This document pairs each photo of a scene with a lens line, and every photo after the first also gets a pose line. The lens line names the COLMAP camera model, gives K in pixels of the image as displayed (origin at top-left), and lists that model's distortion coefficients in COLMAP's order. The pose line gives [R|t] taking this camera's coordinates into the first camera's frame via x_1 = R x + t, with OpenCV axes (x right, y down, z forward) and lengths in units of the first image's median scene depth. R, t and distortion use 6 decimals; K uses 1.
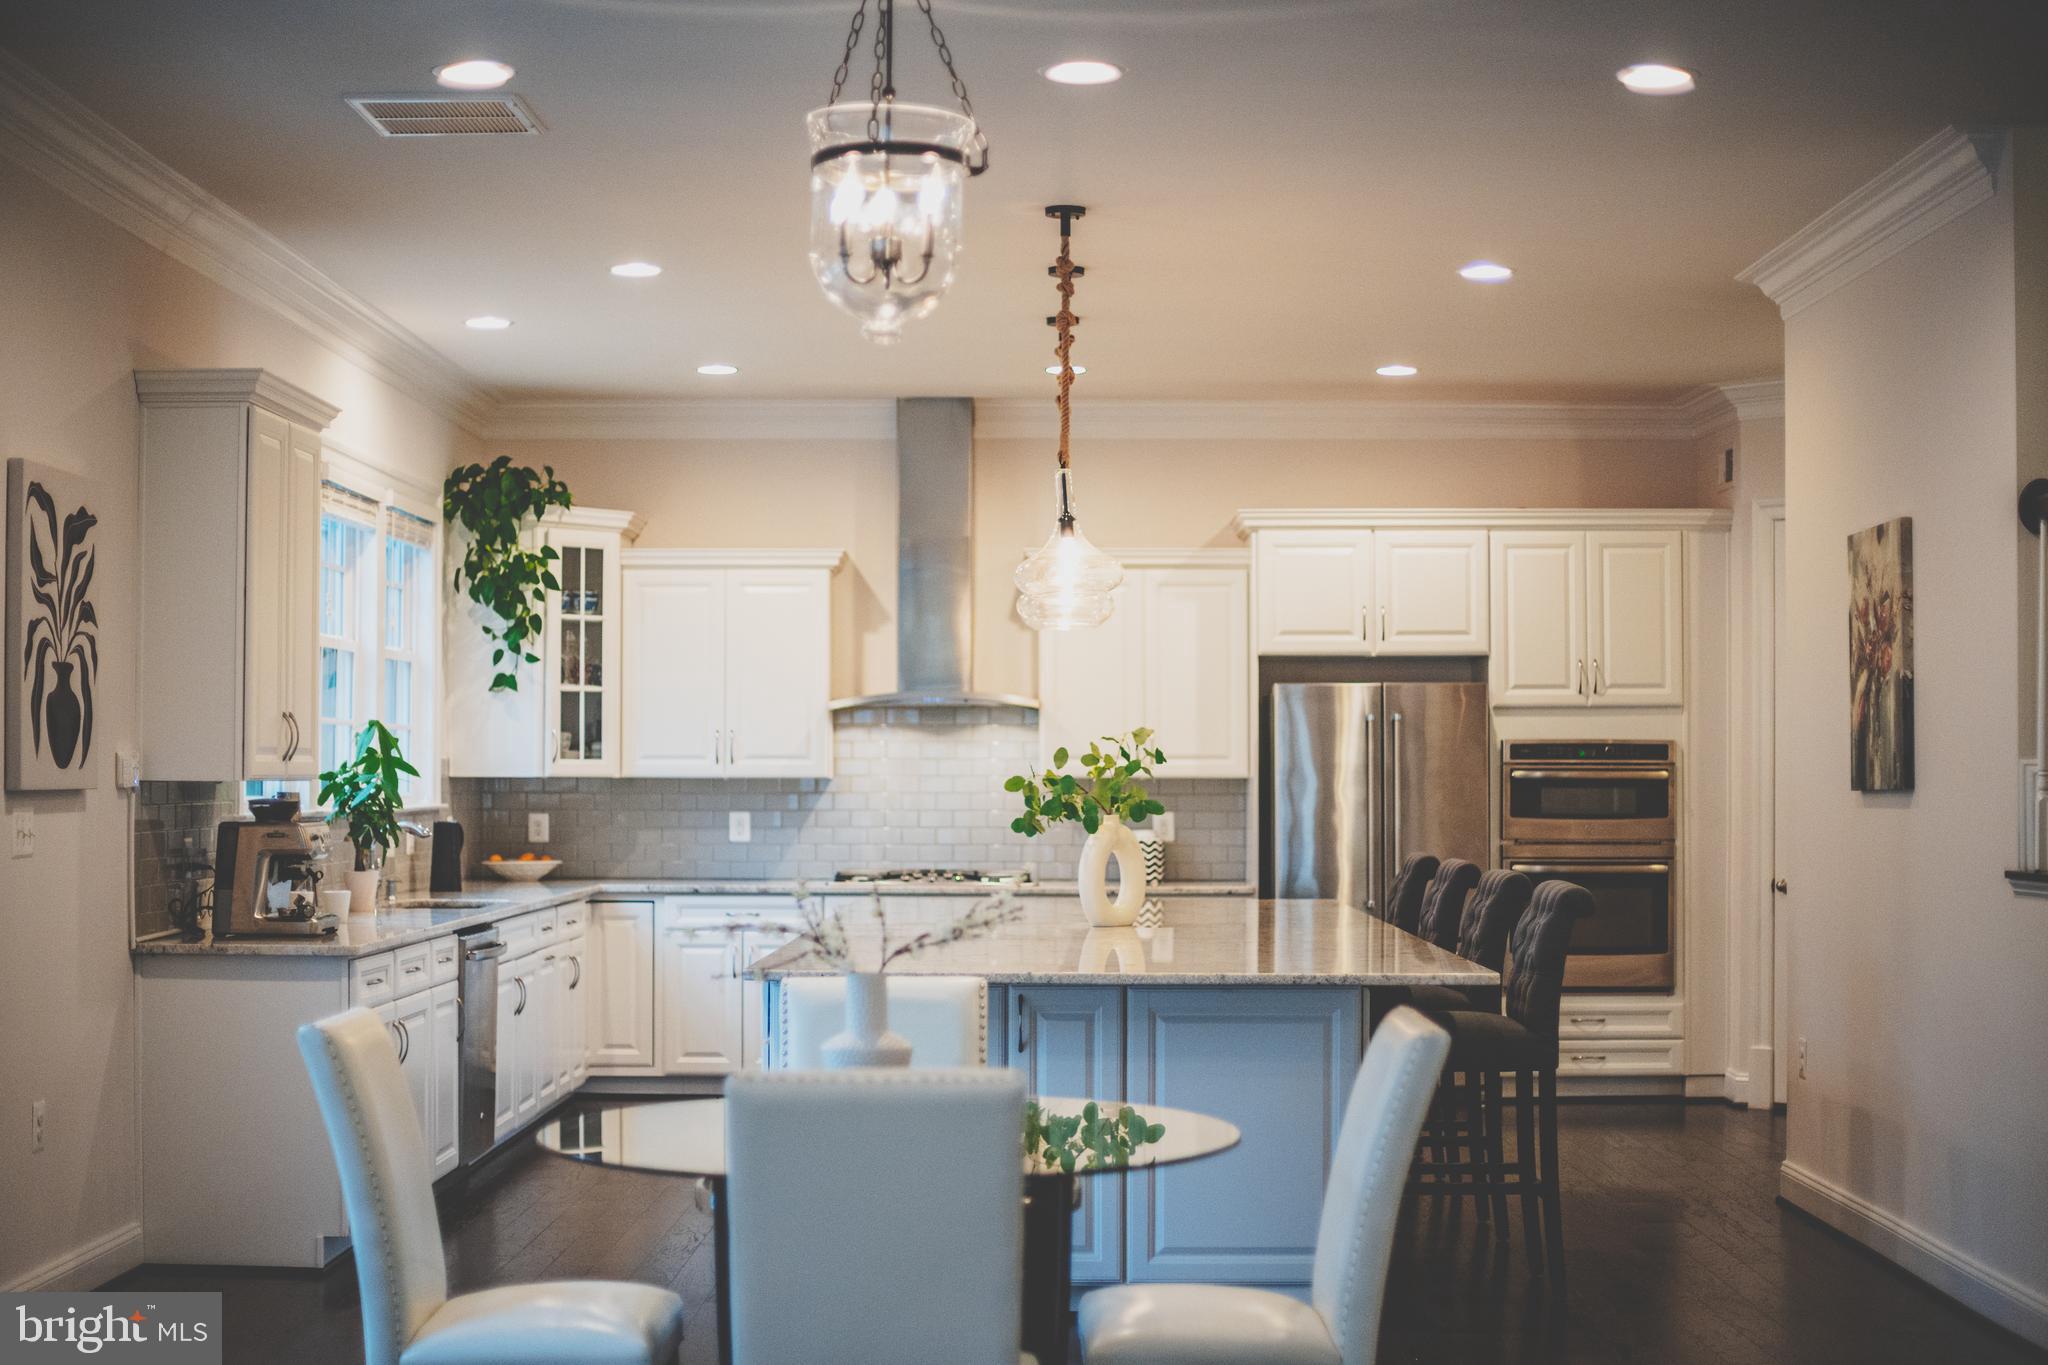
lens RADIAL K [[2970.0, 0, 1024.3], [0, 2970.0, 683.3], [0, 0, 1]] dist [-0.159933, 0.000000]
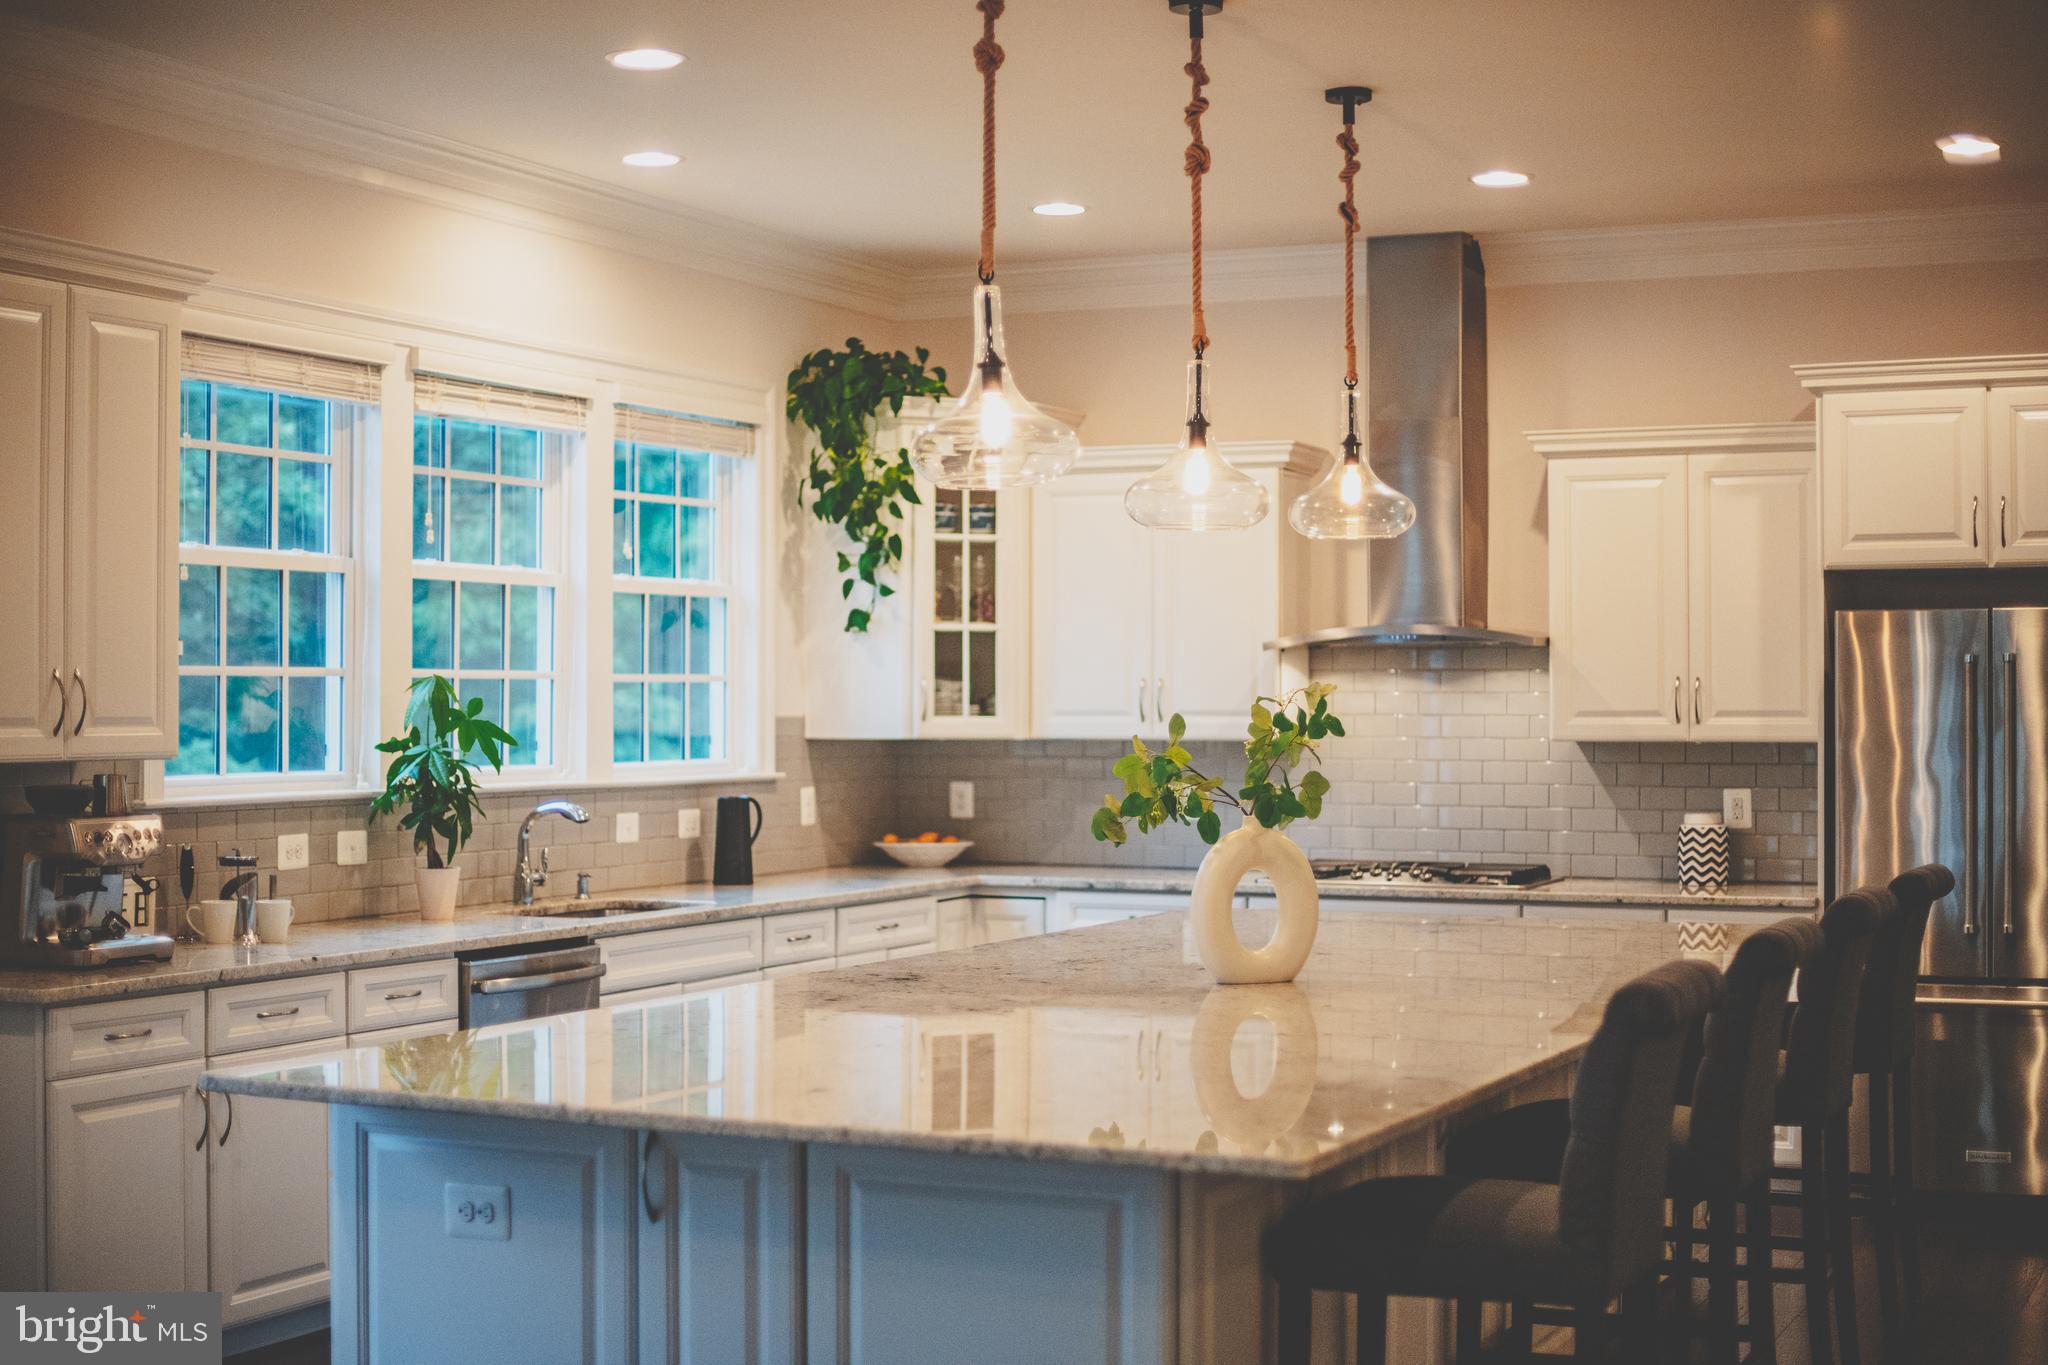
lens RADIAL K [[2970.0, 0, 1024.0], [0, 2970.0, 684.4], [0, 0, 1]] dist [-0.159933, 0.000000]
pose [[0.910852, -0.002929, -0.412723, 0.194000], [0.013130, 0.999674, 0.021881, -0.000069], [0.412524, -0.025349, 0.910594, 0.284369]]
